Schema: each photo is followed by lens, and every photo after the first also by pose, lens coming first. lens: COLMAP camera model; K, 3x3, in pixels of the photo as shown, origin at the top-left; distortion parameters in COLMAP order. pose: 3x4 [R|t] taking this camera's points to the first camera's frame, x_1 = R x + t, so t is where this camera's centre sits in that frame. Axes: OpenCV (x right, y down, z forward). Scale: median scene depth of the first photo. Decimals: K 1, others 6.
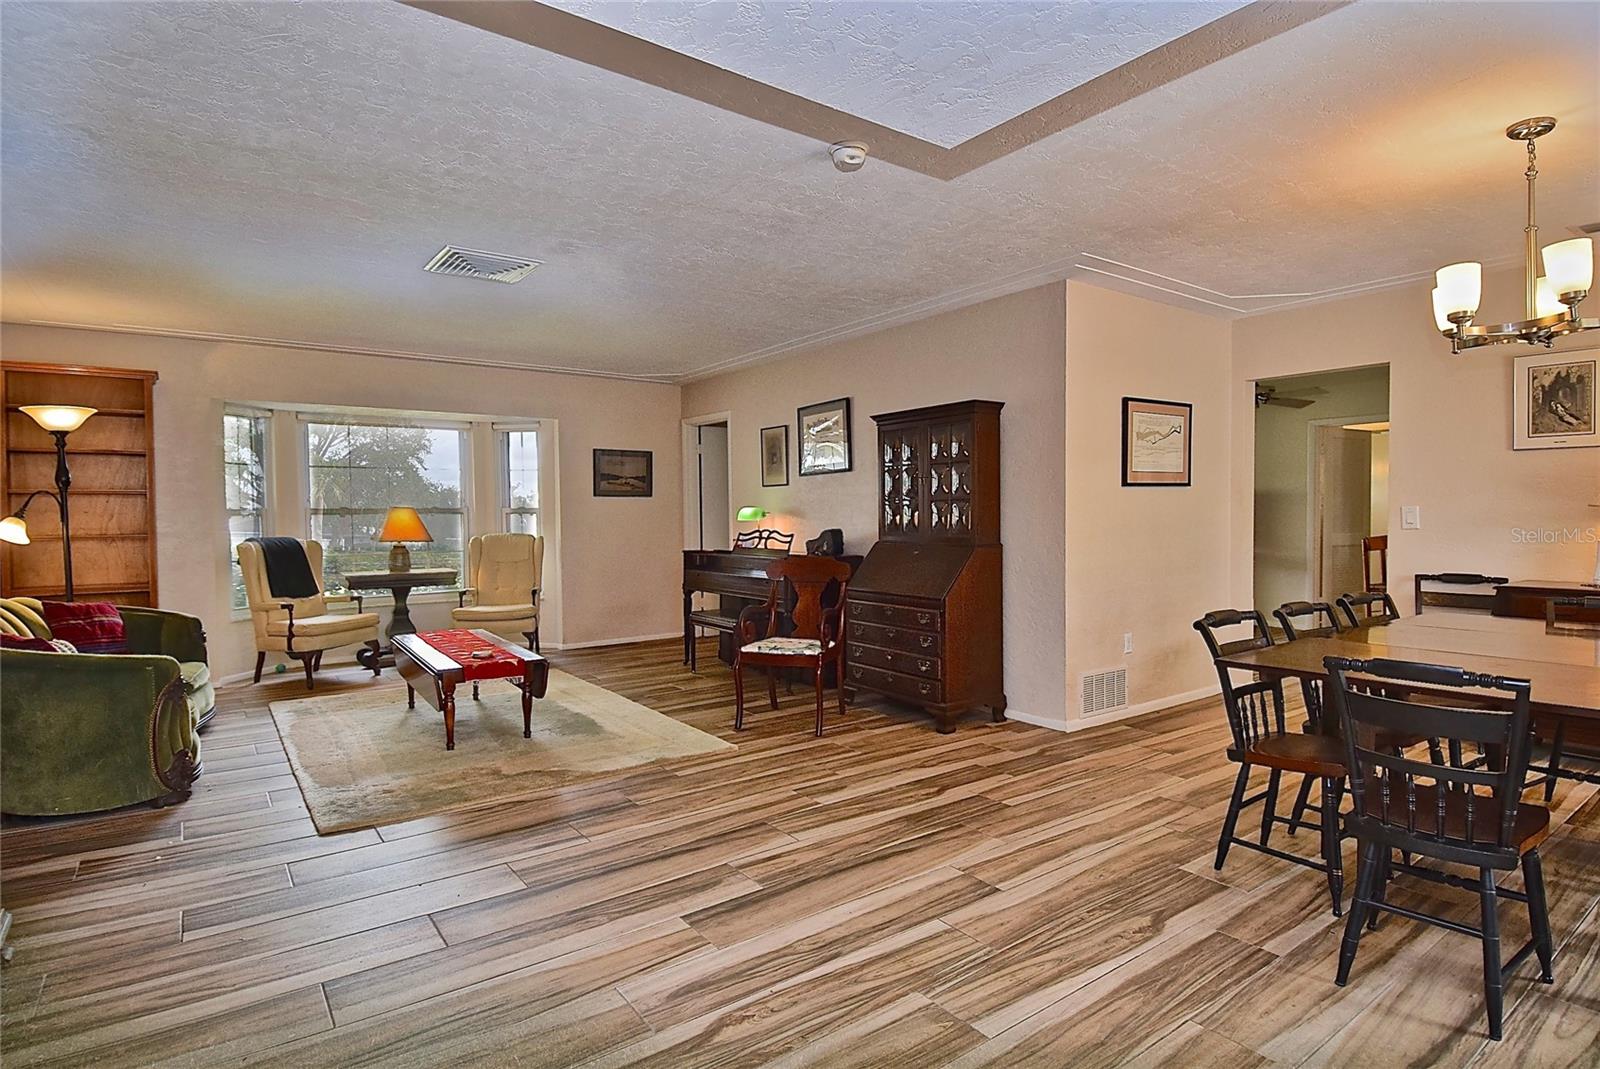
lens RADIAL K [[835.0, 0, 800.0], [0, 835.0, 534.5], [0, 0, 1]] dist [-0.002664, -0.000277]
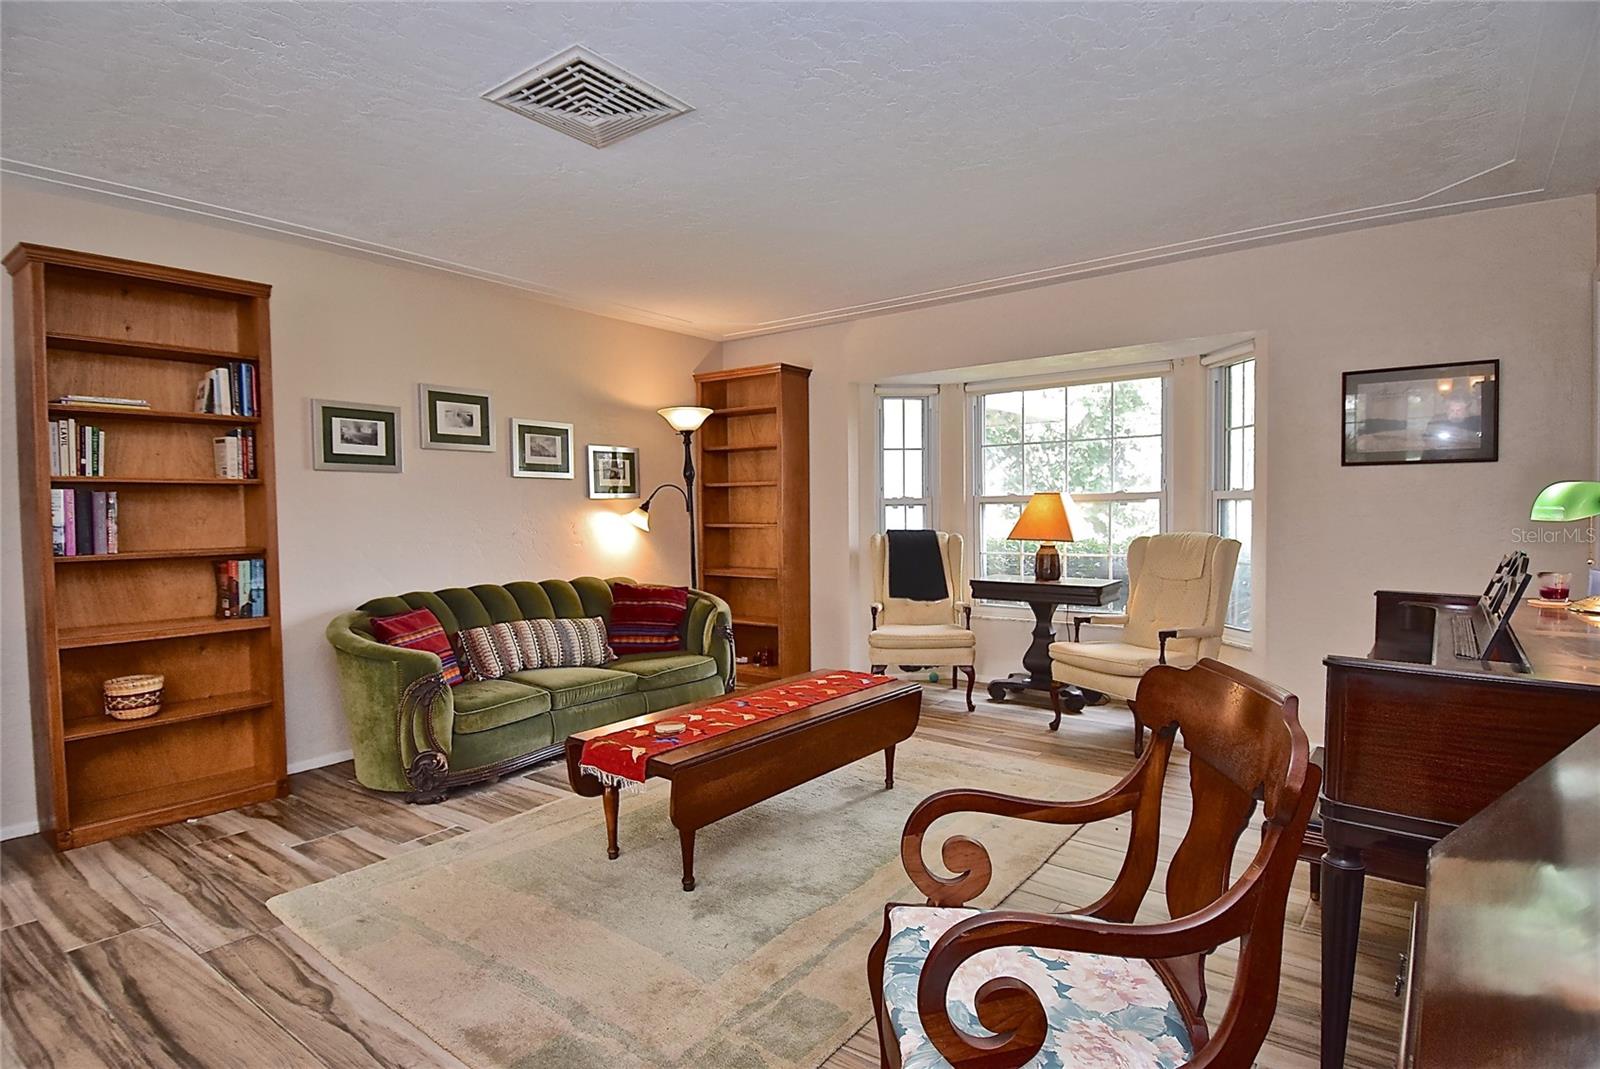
lens RADIAL K [[835.0, 0, 800.0], [0, 835.0, 534.5], [0, 0, 1]] dist [-0.002664, -0.000277]
pose [[0.288956, 0.042954, -0.956378, 0.248000], [-0.013253, 0.999077, 0.040867, -0.035462], [0.957251, 0.000866, 0.289258, 0.877186]]
